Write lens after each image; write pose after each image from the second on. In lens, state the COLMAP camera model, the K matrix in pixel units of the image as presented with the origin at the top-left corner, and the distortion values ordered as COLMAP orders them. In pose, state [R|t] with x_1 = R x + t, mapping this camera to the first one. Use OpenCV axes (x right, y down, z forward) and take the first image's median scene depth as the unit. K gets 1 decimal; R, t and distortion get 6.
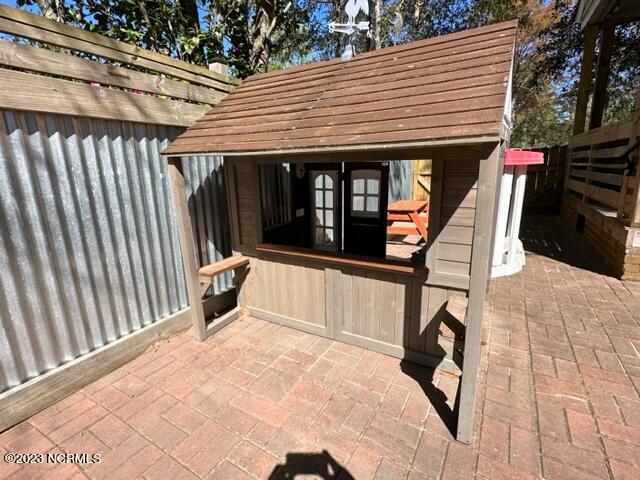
lens RADIAL K [[315.6, 0, 321.5], [0, 315.6, 240.8], [0, 0, 1]] dist [-0.004842, 0.003734]
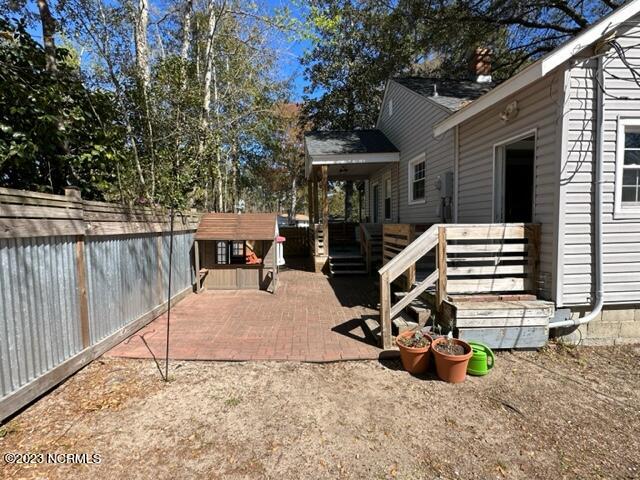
lens RADIAL K [[315.6, 0, 320.2], [0, 315.6, 241.6], [0, 0, 1]] dist [-0.004842, 0.003734]
pose [[0.829269, -0.006810, 0.558808, -1.055085], [0.107021, 0.983355, -0.146835, 0.361634], [-0.548506, 0.181569, 0.816194, -2.212050]]
